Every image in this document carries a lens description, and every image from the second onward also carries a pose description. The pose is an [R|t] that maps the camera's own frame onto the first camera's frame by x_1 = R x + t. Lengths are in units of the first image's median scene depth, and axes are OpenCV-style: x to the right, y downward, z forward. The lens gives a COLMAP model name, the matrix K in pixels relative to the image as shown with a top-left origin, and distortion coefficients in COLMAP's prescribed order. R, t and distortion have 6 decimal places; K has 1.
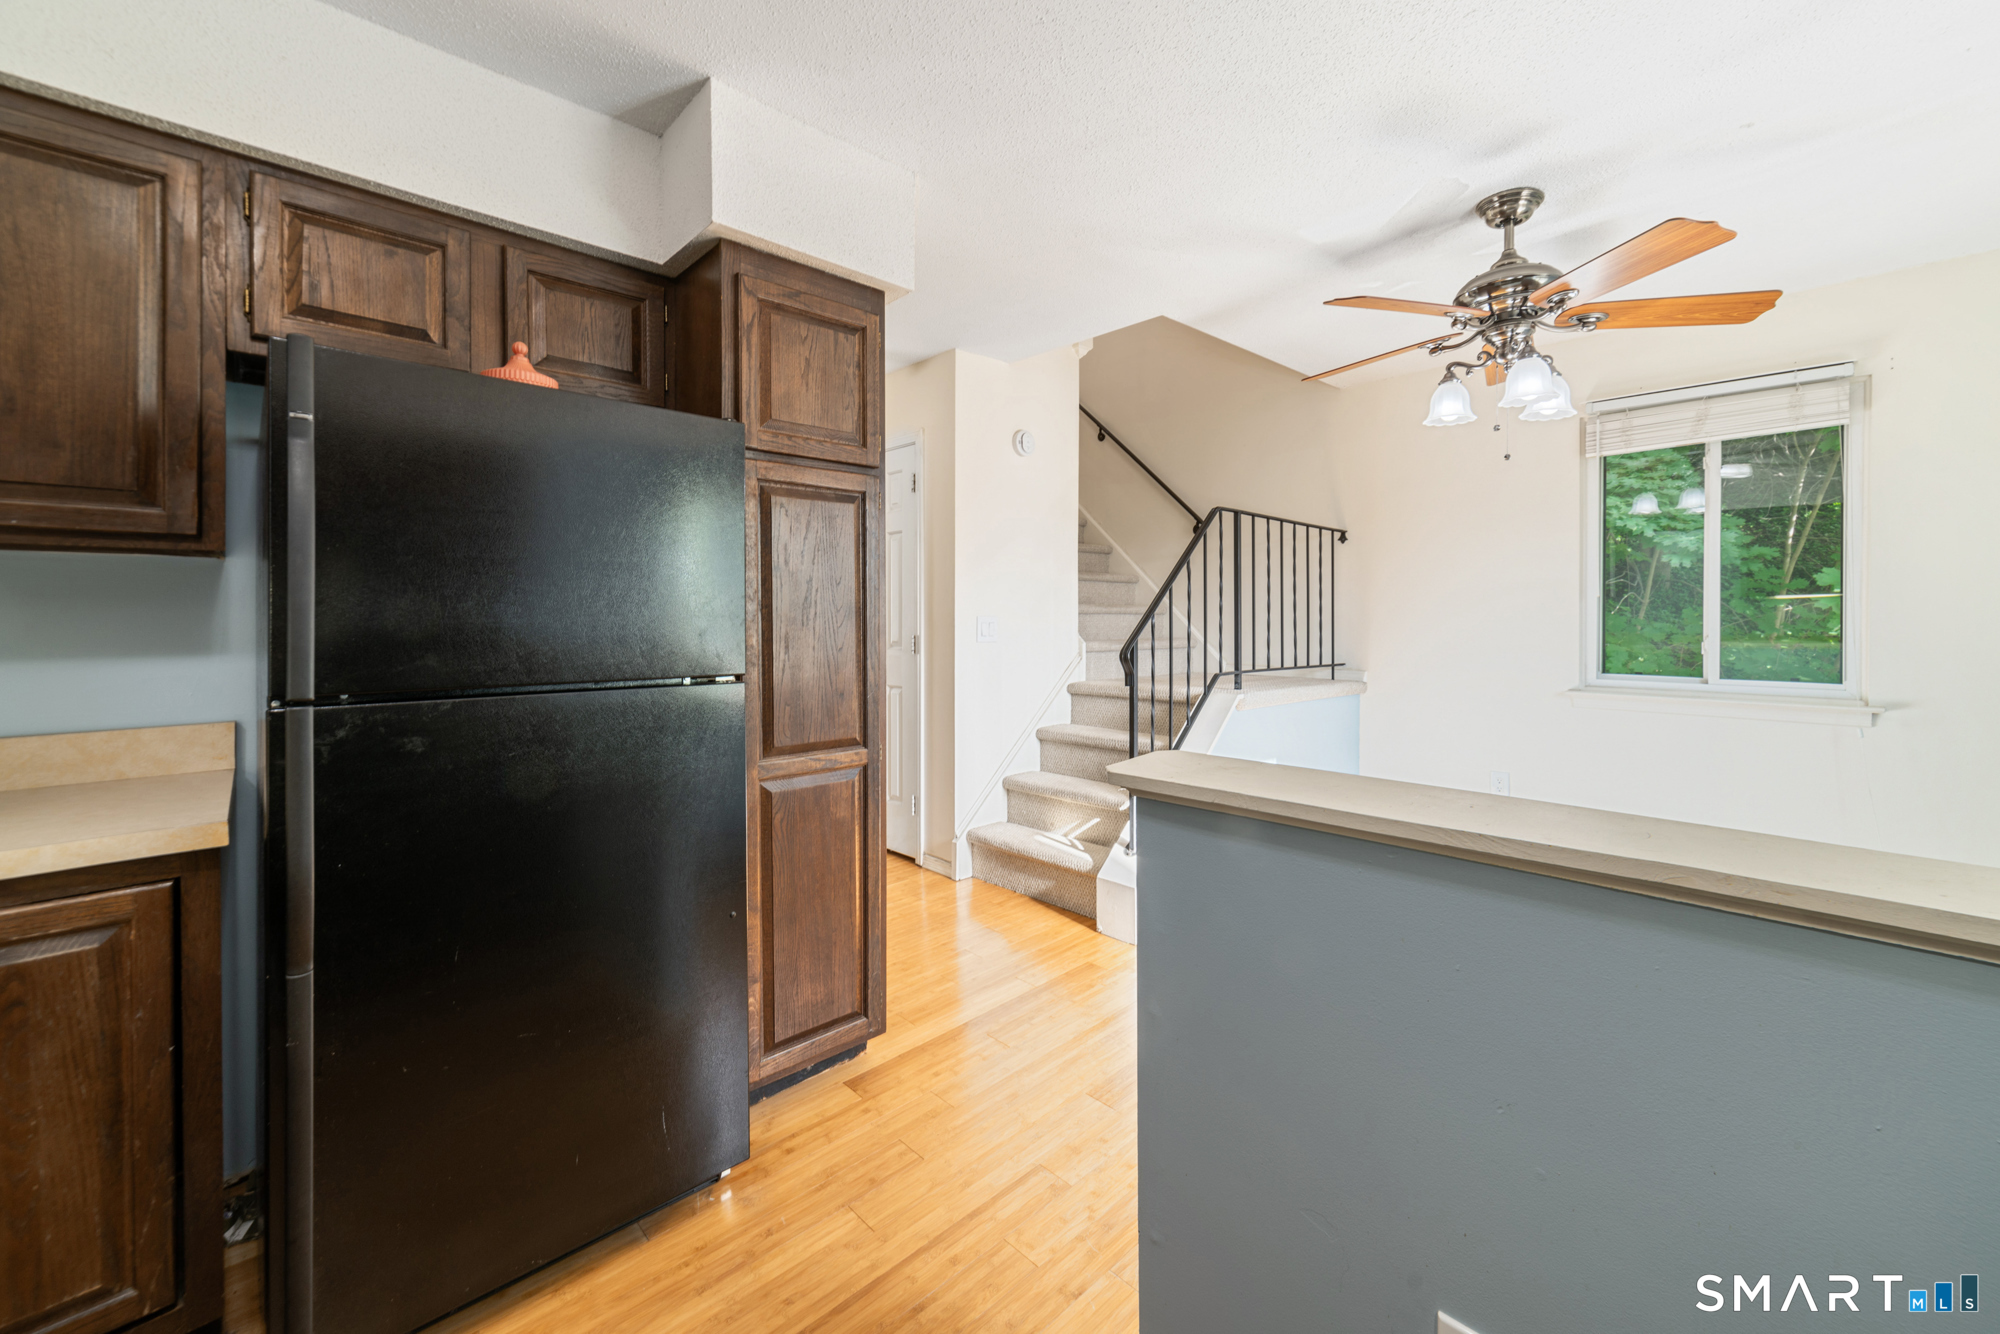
lens RADIAL K [[807.1, 0, 1011.3], [0, 807.1, 619.2], [0, 0, 1]] dist [0.001519, 0.000630]
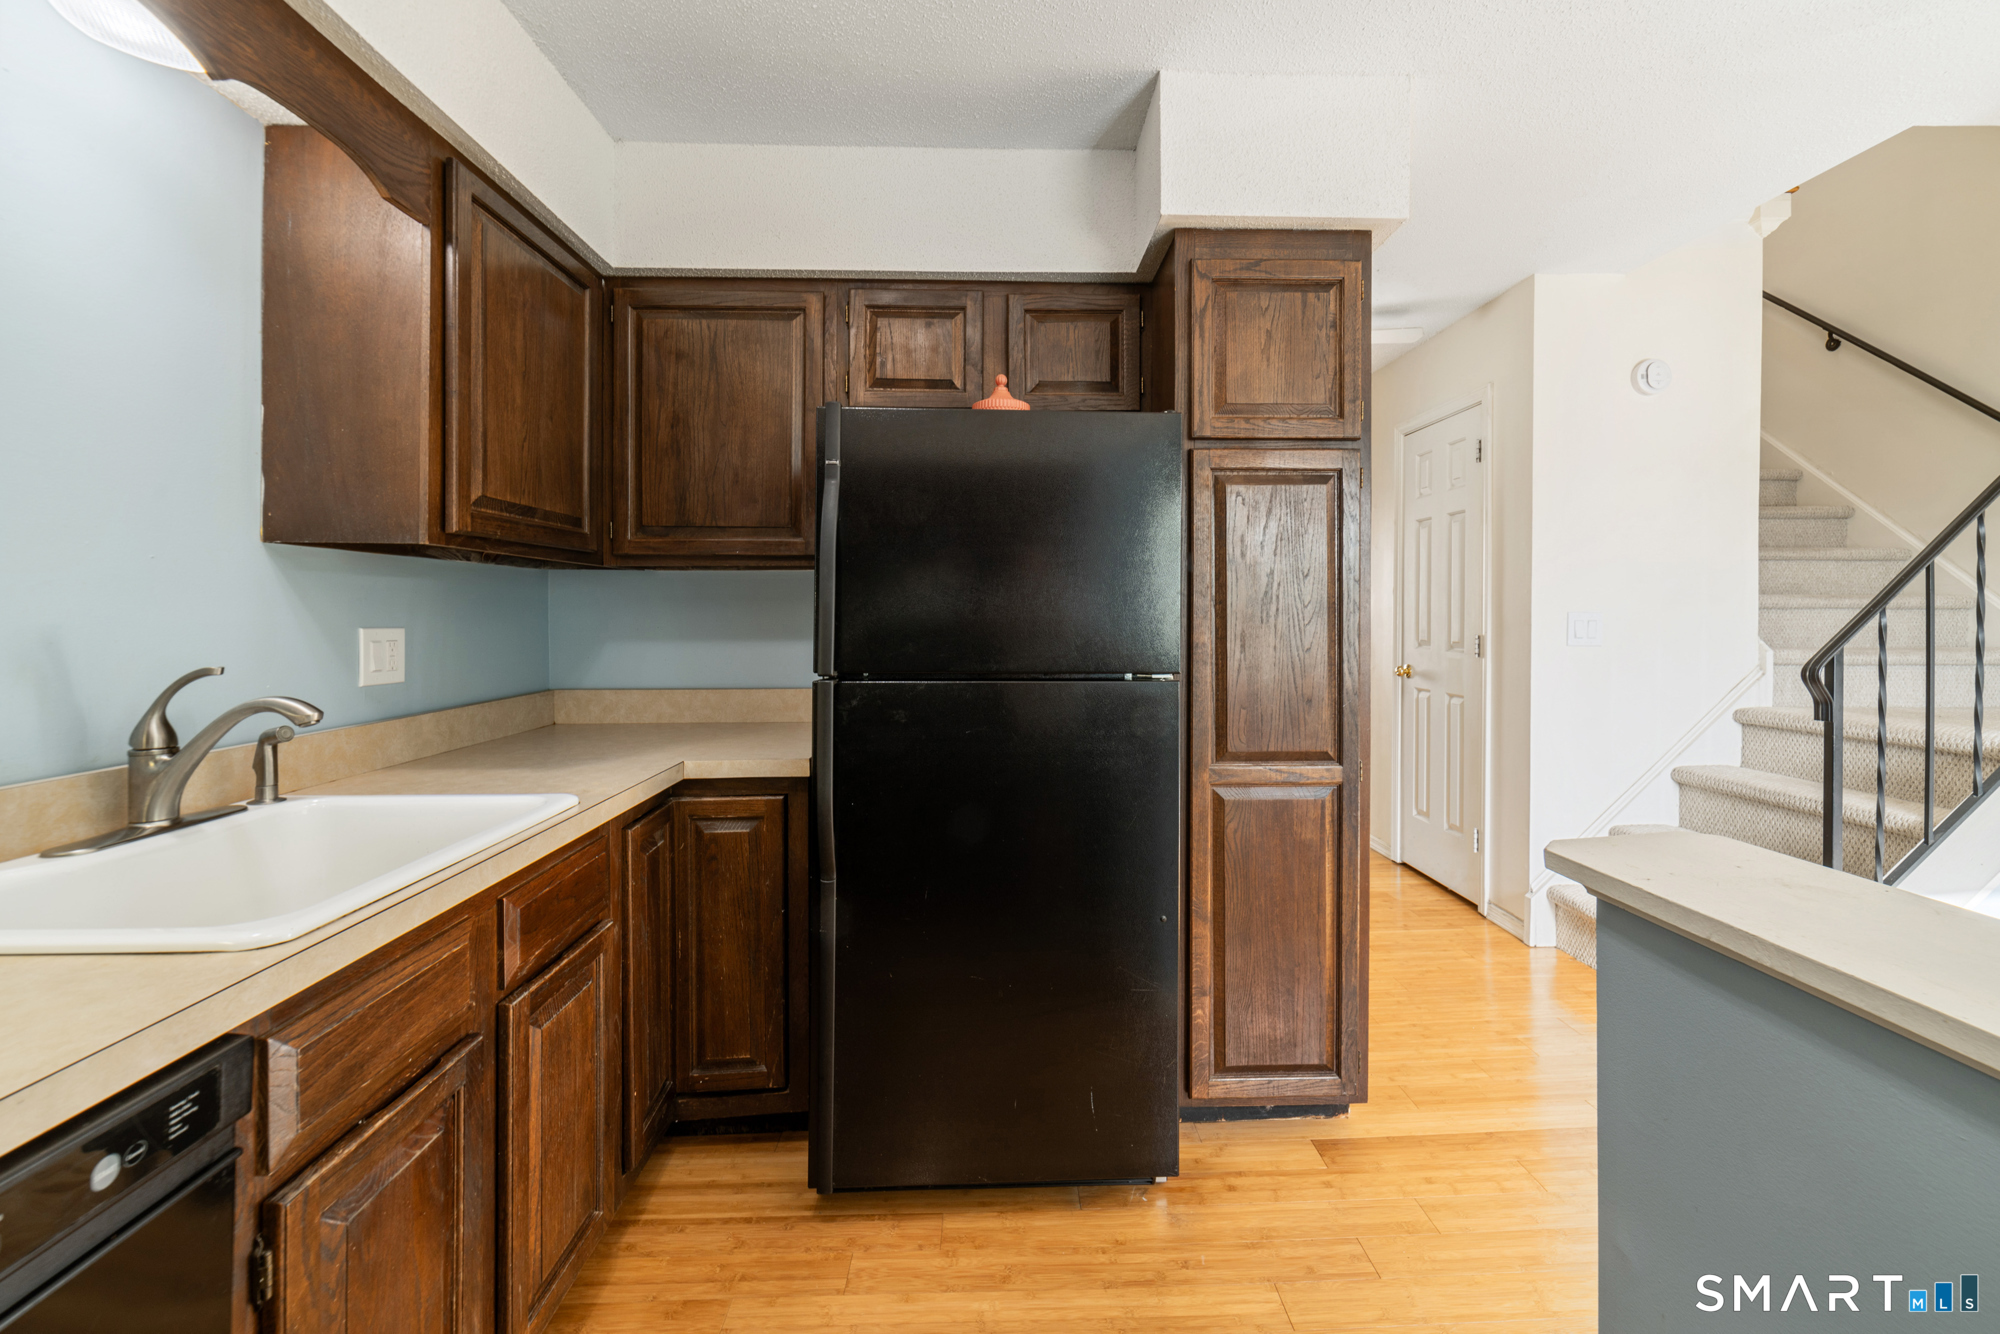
lens RADIAL K [[803.0, 0, 1014.9], [0, 803.0, 612.6], [0, 0, 1]] dist [0.000747, 0.000090]
pose [[0.742680, 0.002500, -0.669642, 0.143732], [-0.003282, 0.999995, 0.000092, -0.002757], [0.669638, 0.002130, 0.742684, 0.132879]]
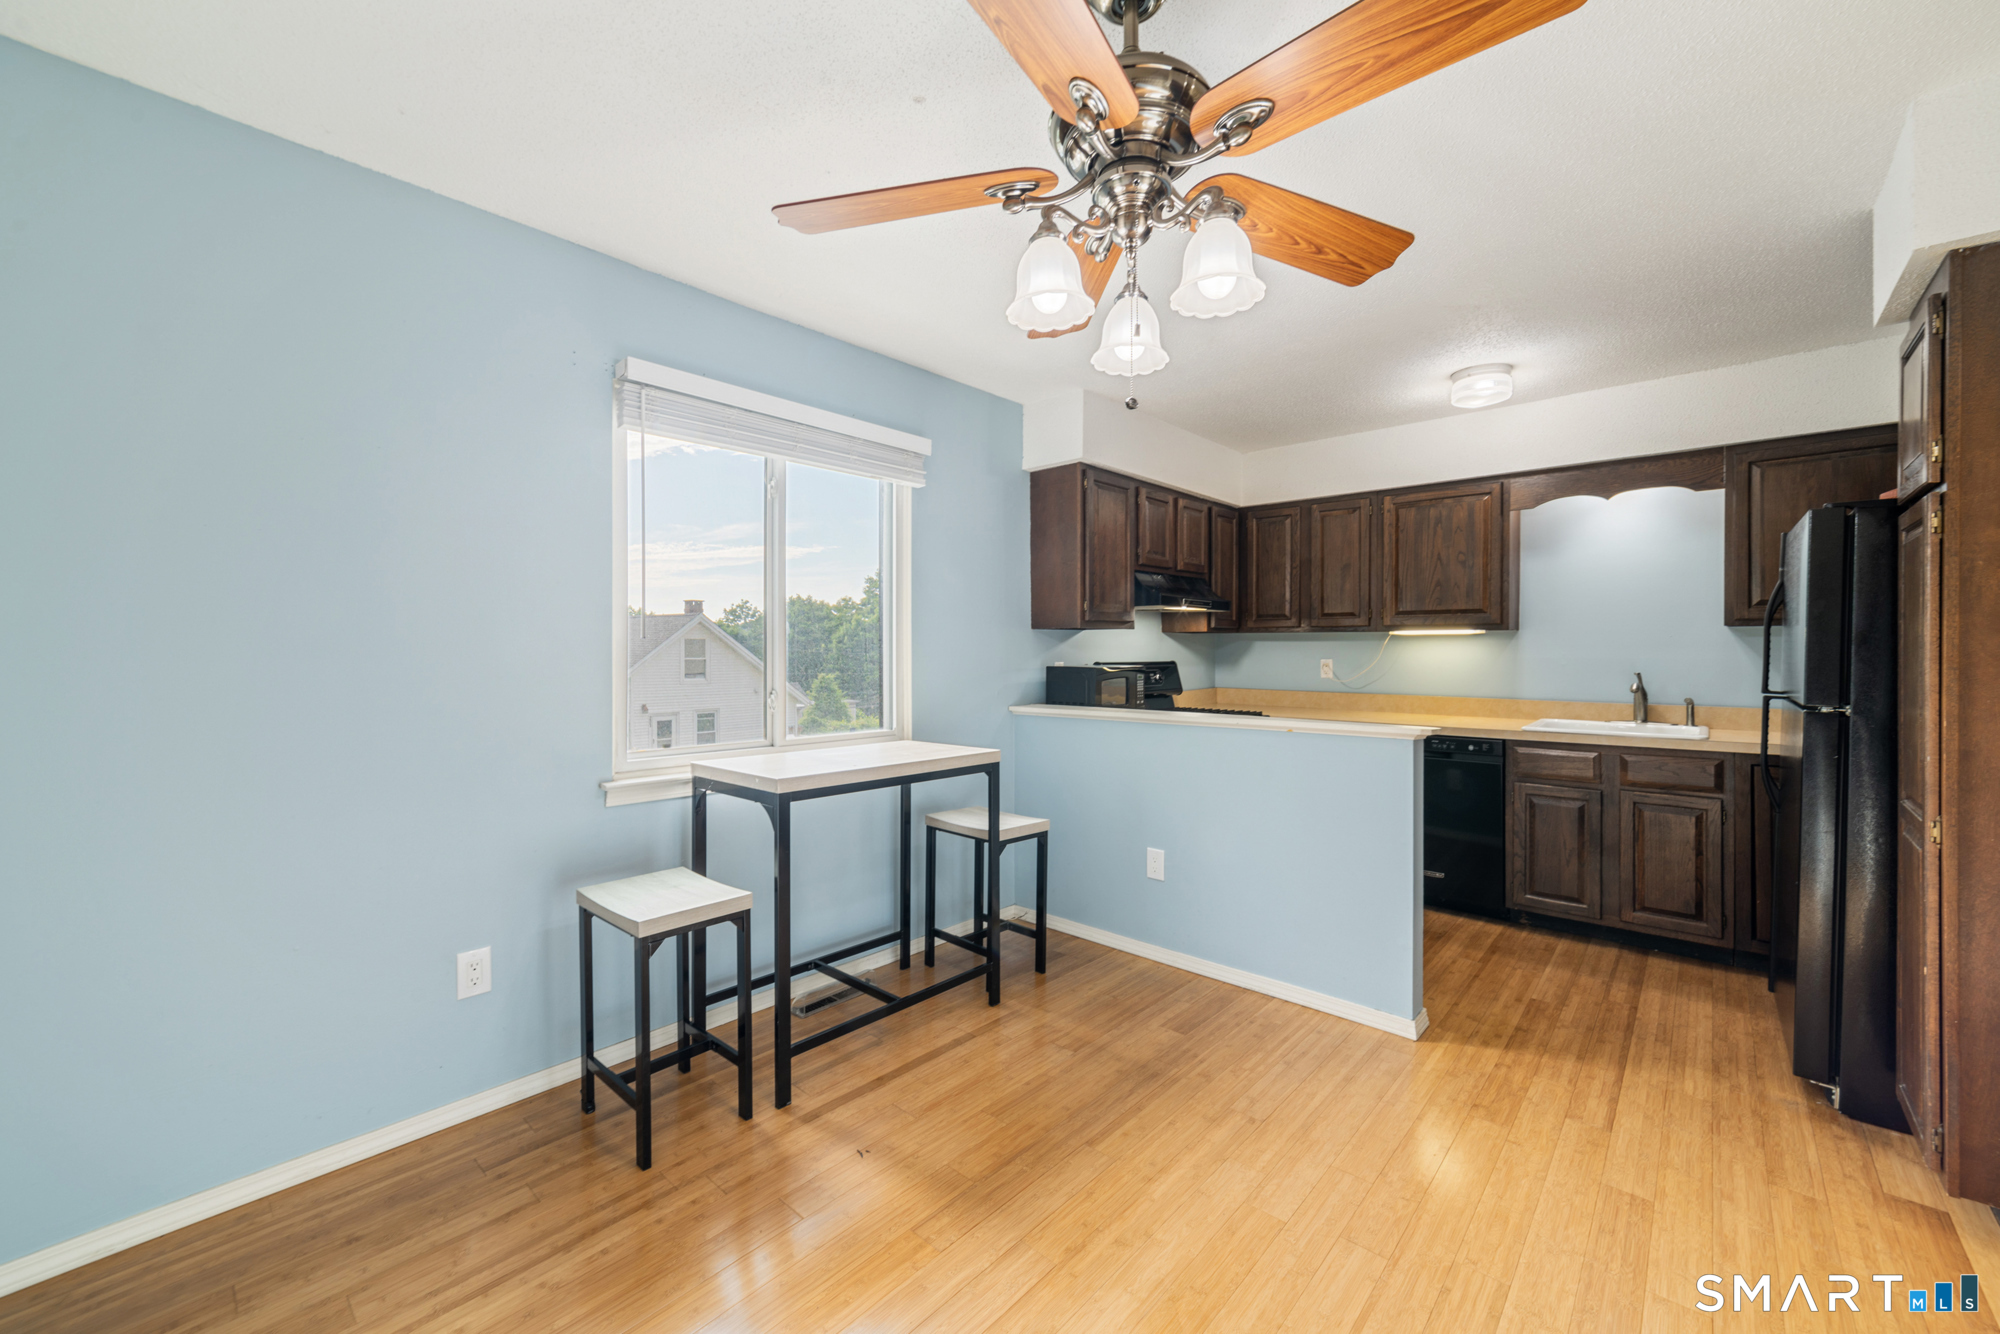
lens RADIAL K [[781.6, 0, 1007.4], [0, 781.6, 658.0], [0, 0, 1]] dist [0.000550, 0.000427]
pose [[-0.997649, 0.007280, -0.068142, 0.864011], [0.006532, 0.999916, 0.011185, -0.024136], [0.068218, 0.010714, -0.997613, 1.828311]]
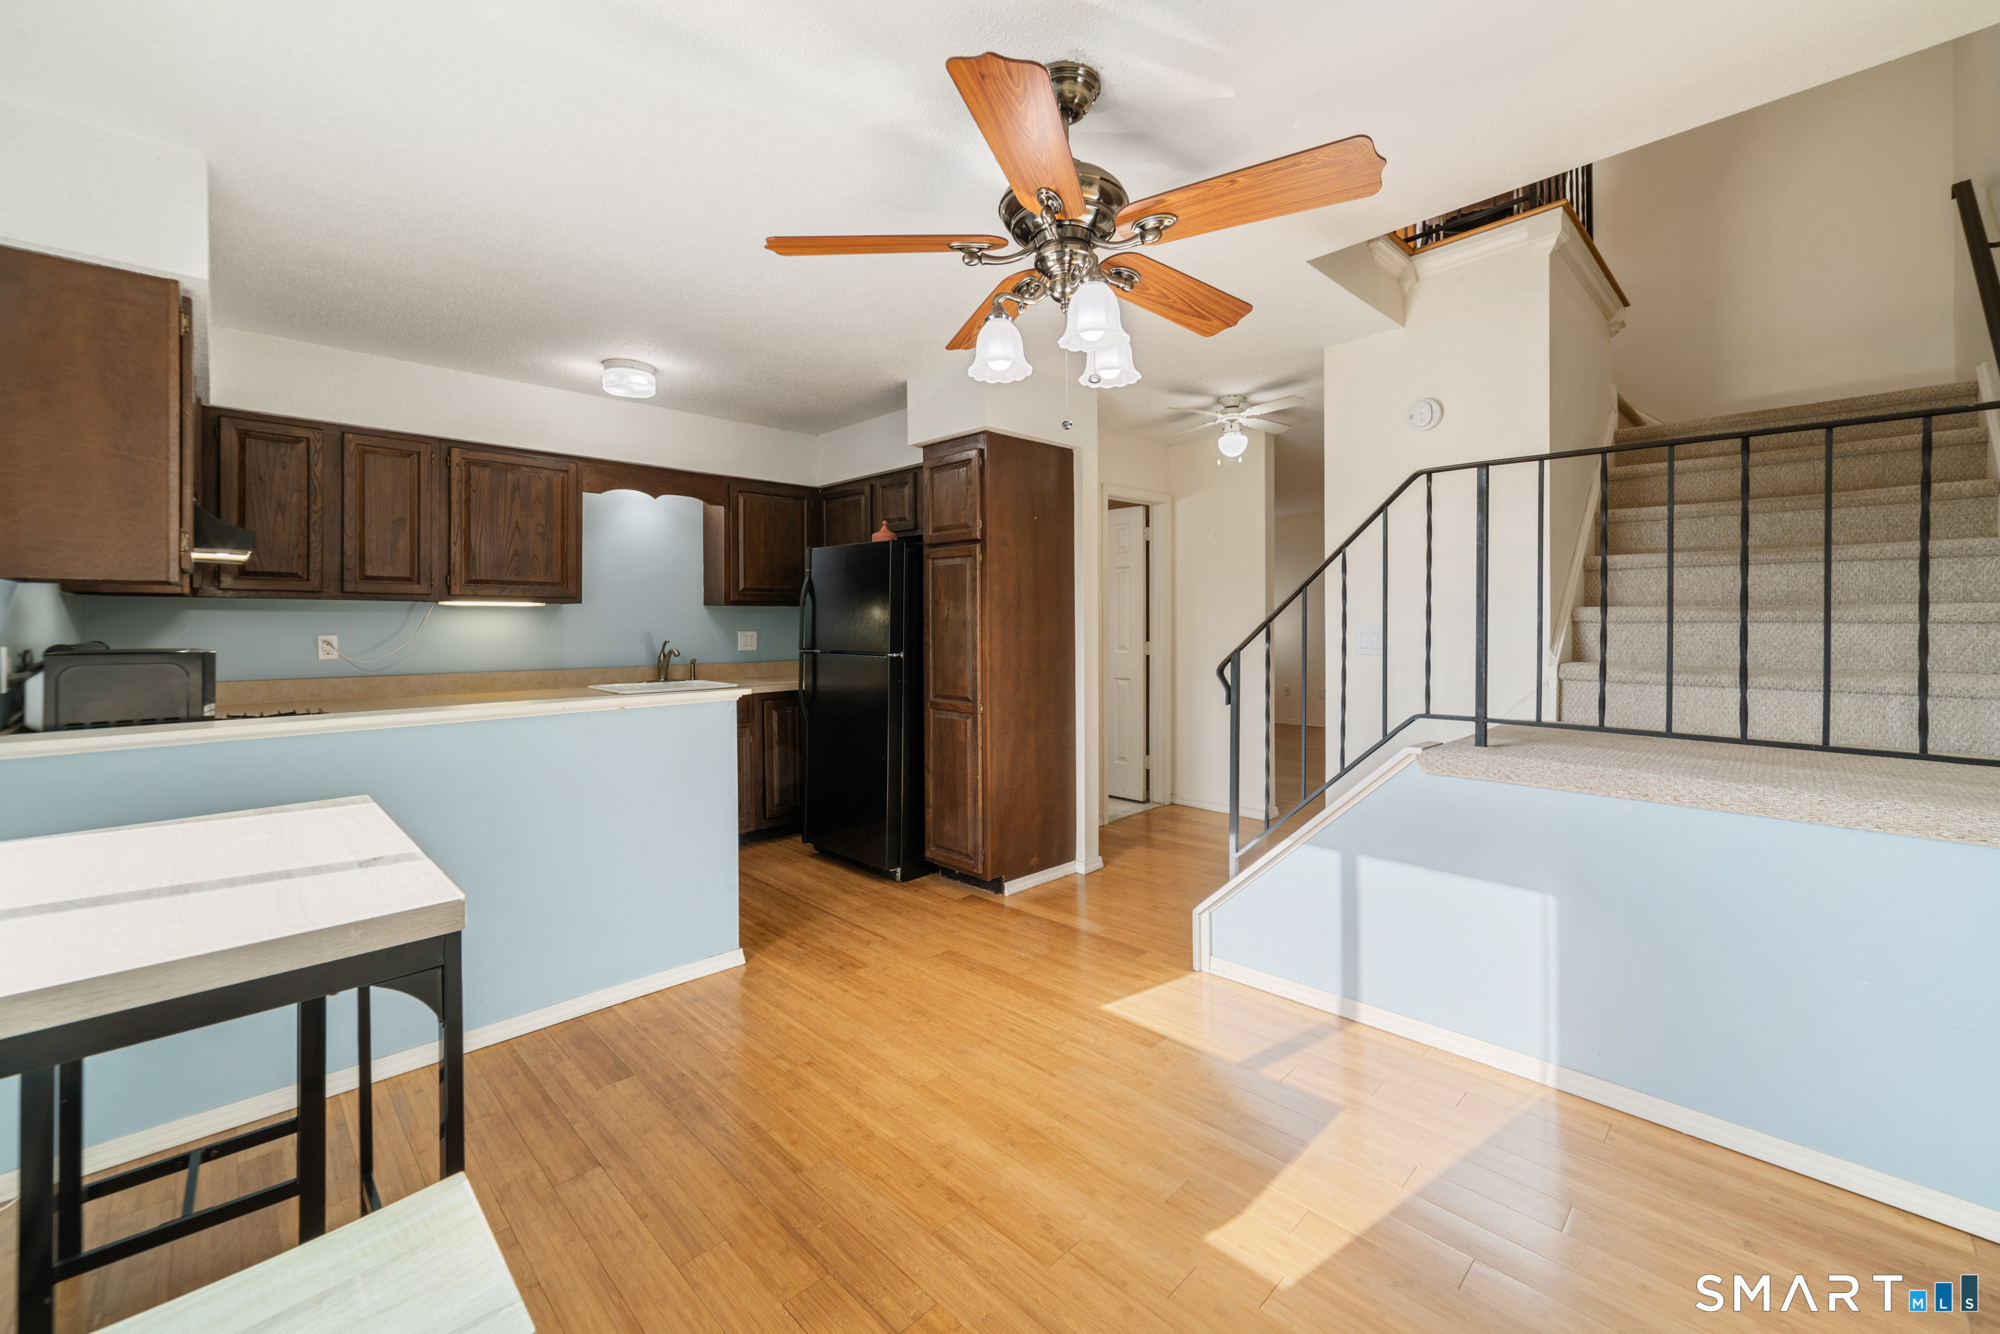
lens RADIAL K [[799.8, 0, 1003.7], [0, 799.8, 623.0], [0, 0, 1]] dist [0.000496, 0.000203]
pose [[0.010338, 0.006367, -0.999926, 1.588046], [0.000839, 0.999979, 0.006376, -0.025296], [0.999946, -0.000905, 0.010333, 1.097068]]
